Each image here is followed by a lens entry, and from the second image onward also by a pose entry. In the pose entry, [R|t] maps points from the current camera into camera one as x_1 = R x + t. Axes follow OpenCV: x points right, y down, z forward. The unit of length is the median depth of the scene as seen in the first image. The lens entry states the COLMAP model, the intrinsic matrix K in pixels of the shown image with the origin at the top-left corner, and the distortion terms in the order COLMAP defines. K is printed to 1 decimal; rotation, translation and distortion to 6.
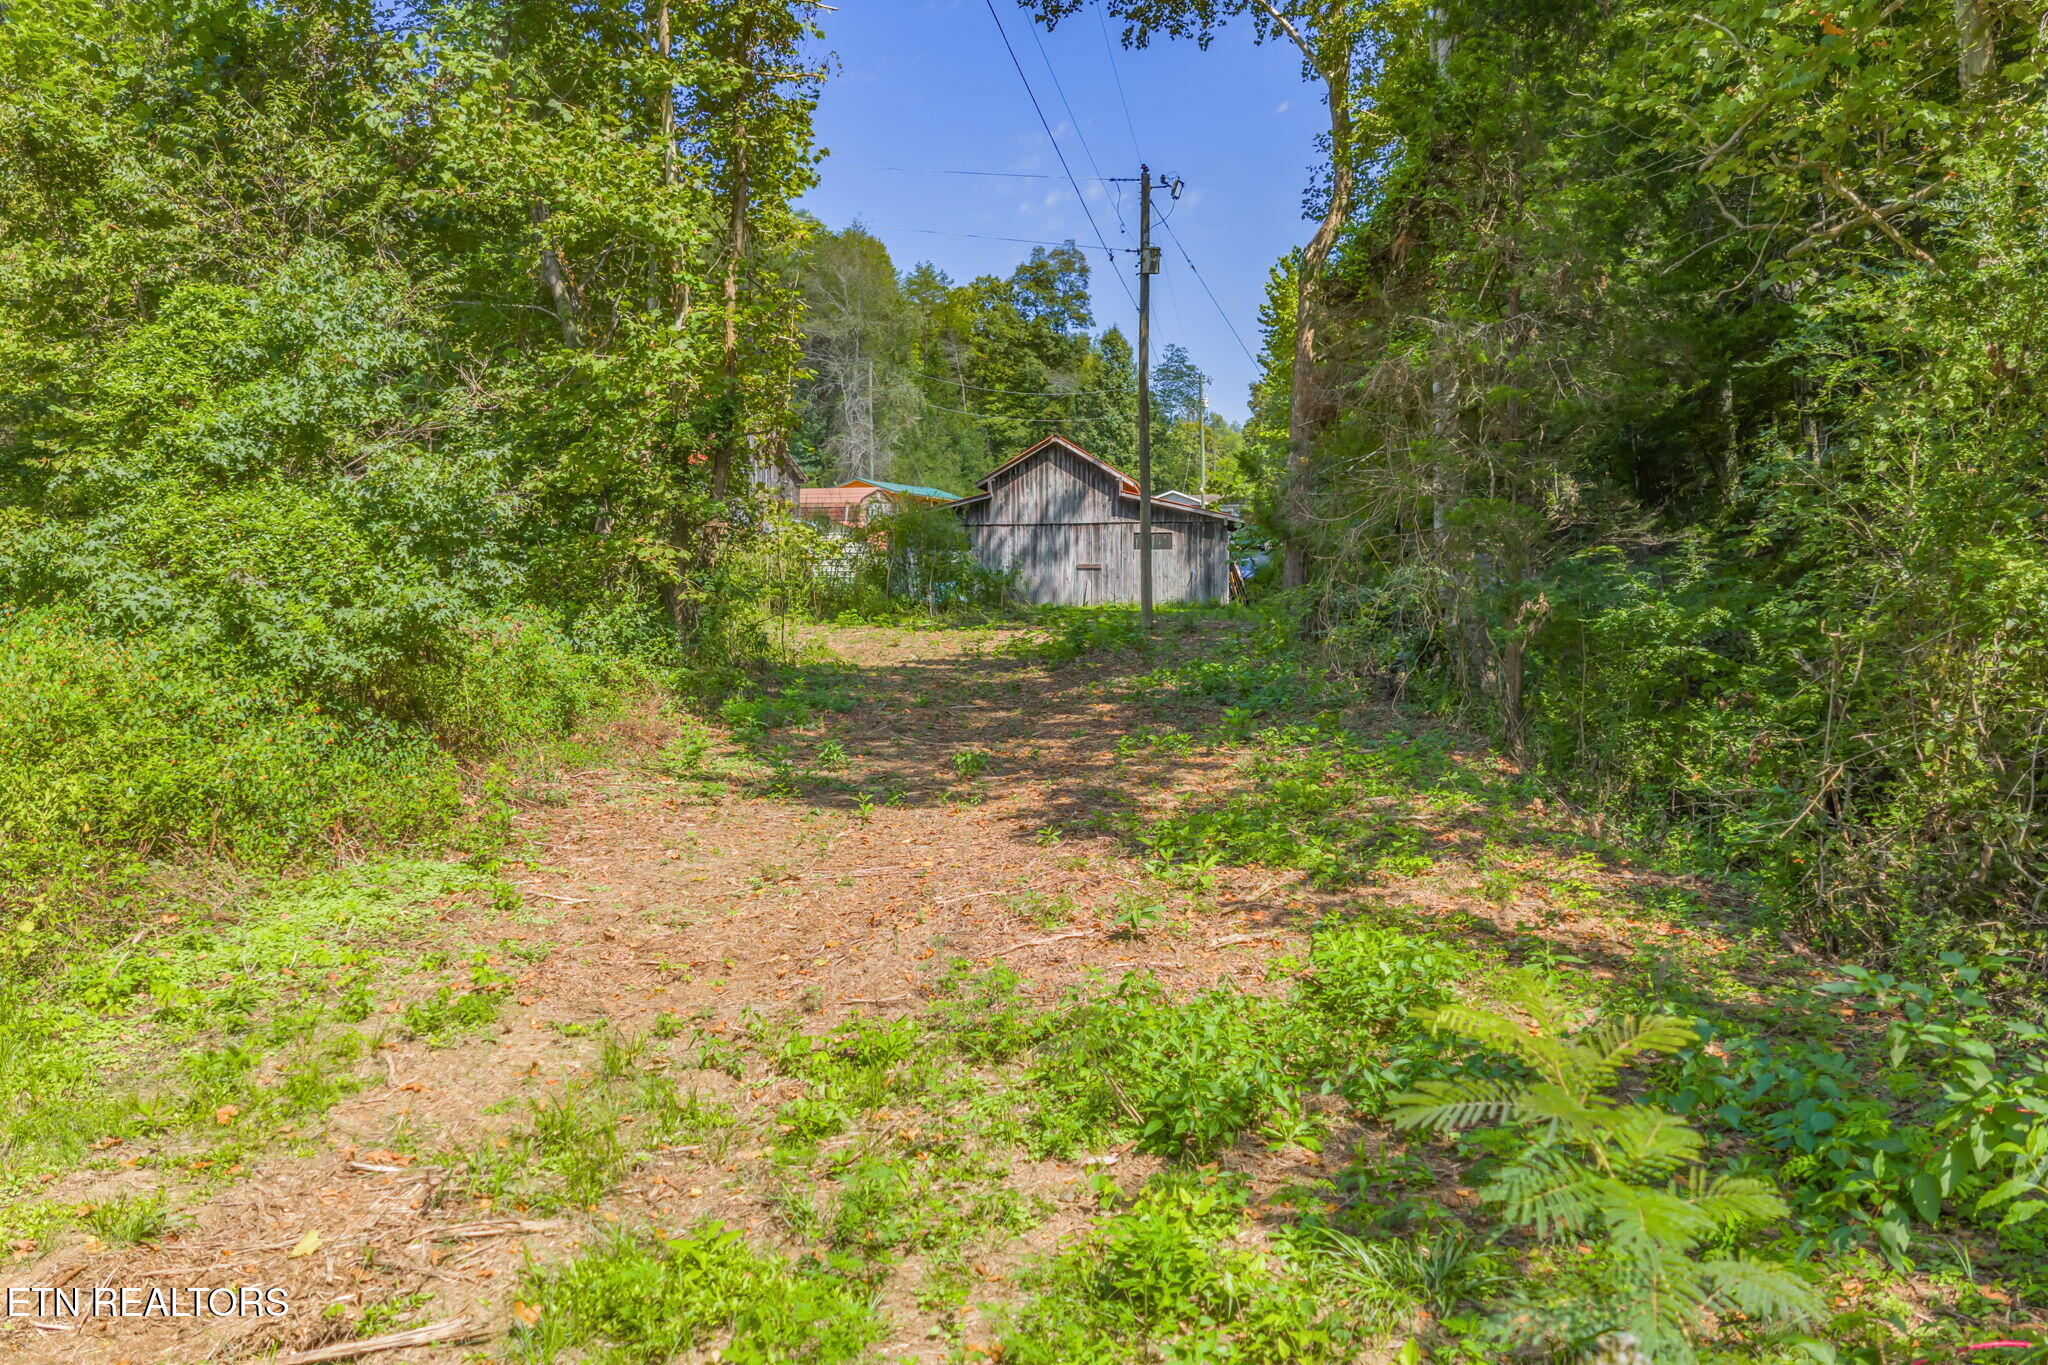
lens RADIAL K [[1723.4, 0, 1038.9], [0, 1723.4, 697.9], [0, 0, 1]] dist [-0.004280, -0.042179]
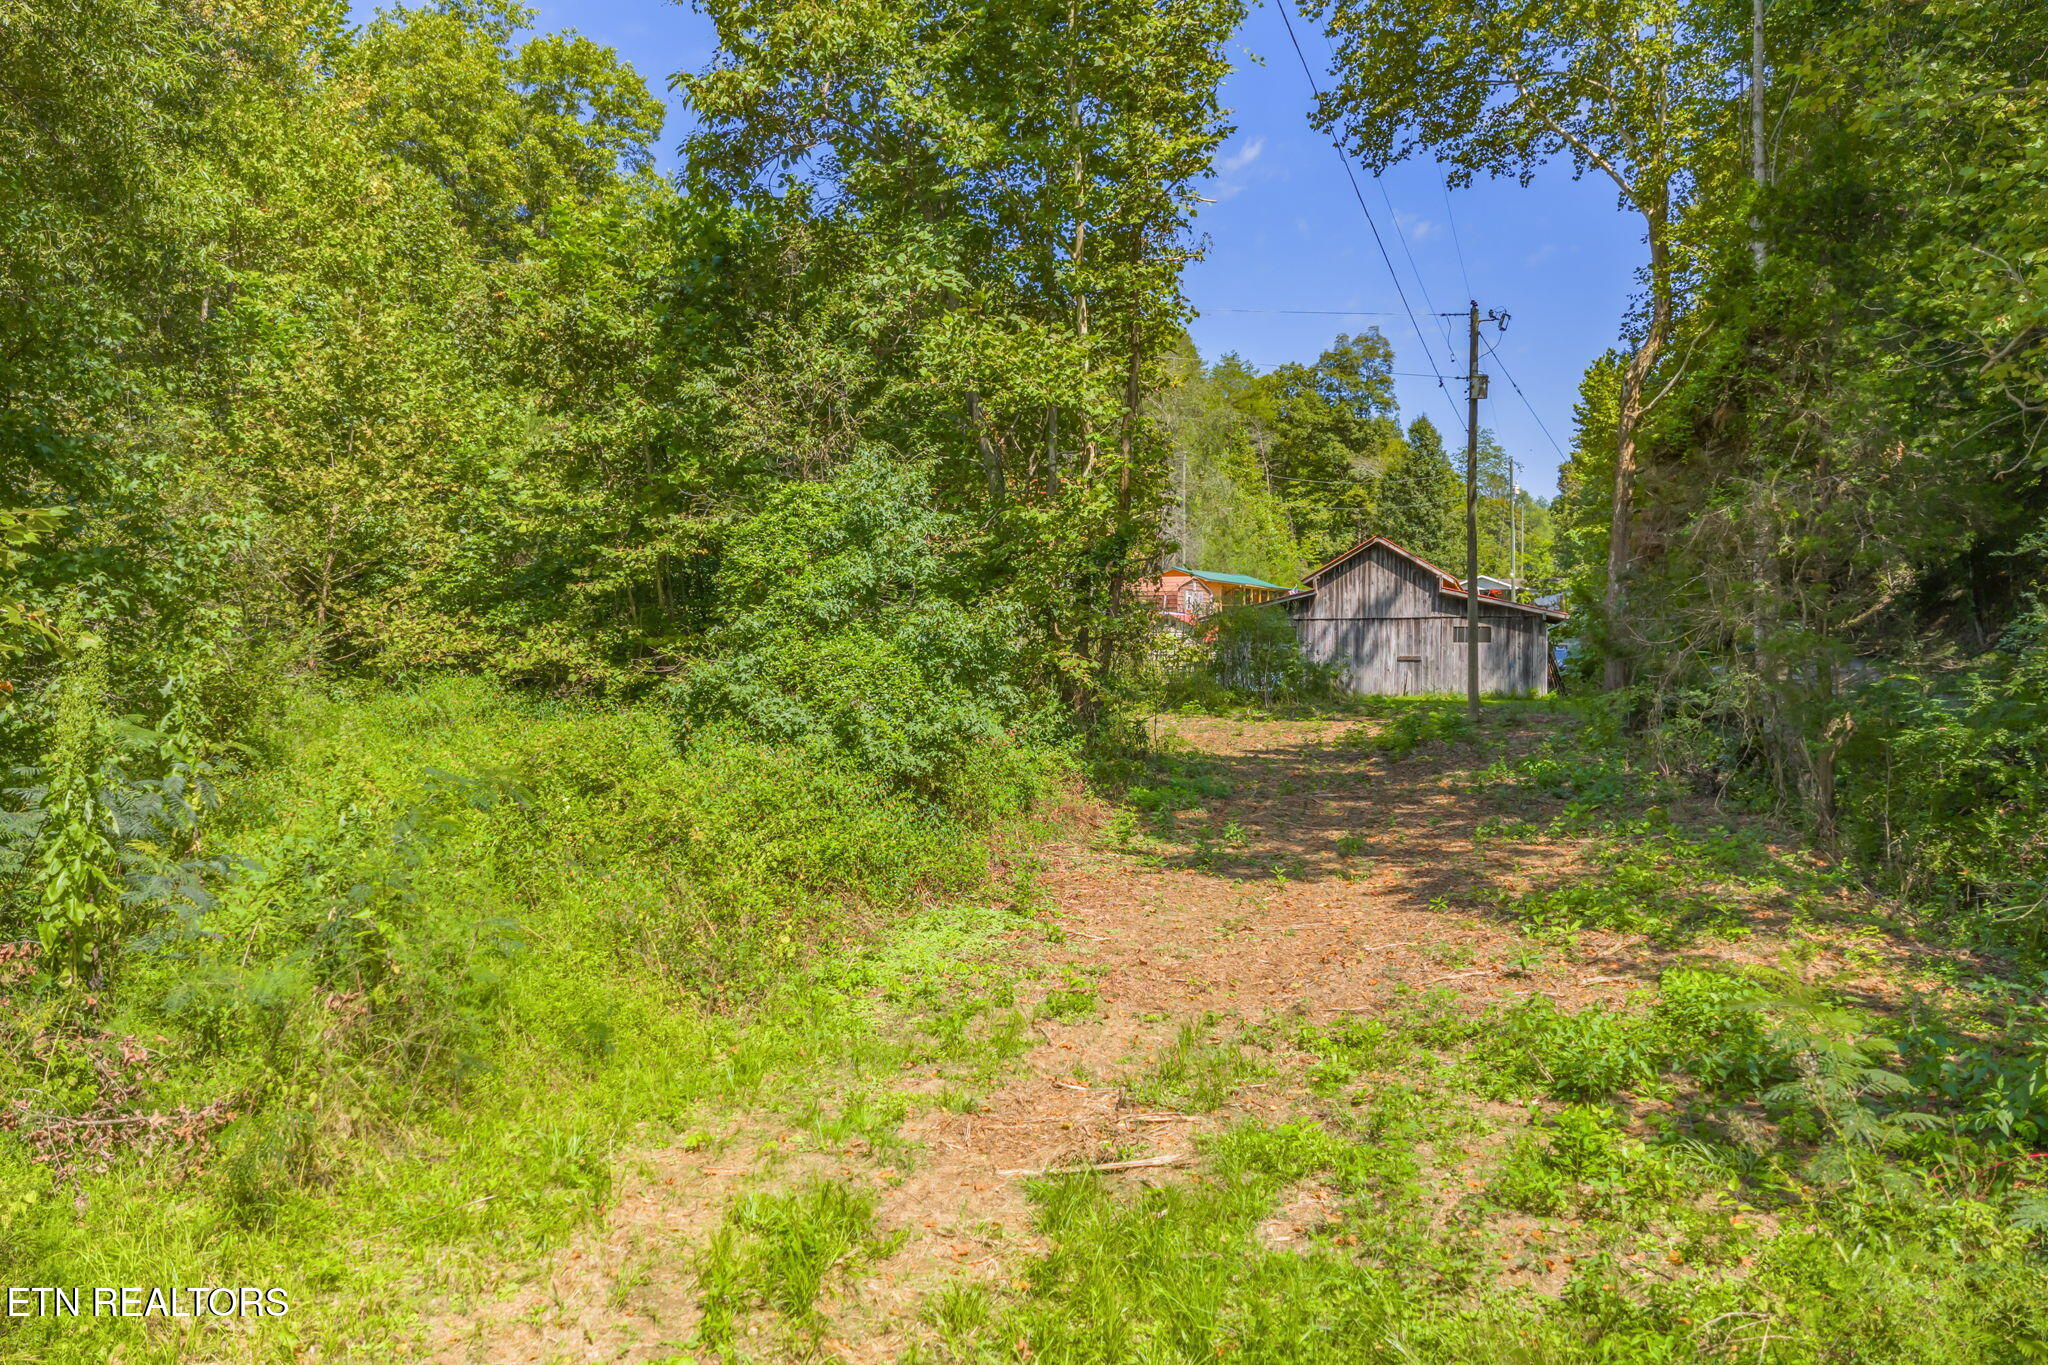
lens RADIAL K [[1723.4, 0, 1002.9], [0, 1723.4, 672.8], [0, 0, 1]] dist [-0.004280, -0.042179]
pose [[0.982246, 0.005665, -0.187510, -0.052110], [-0.016539, 0.998267, -0.056476, -0.010833], [0.186865, 0.058574, 0.980638, -0.242323]]
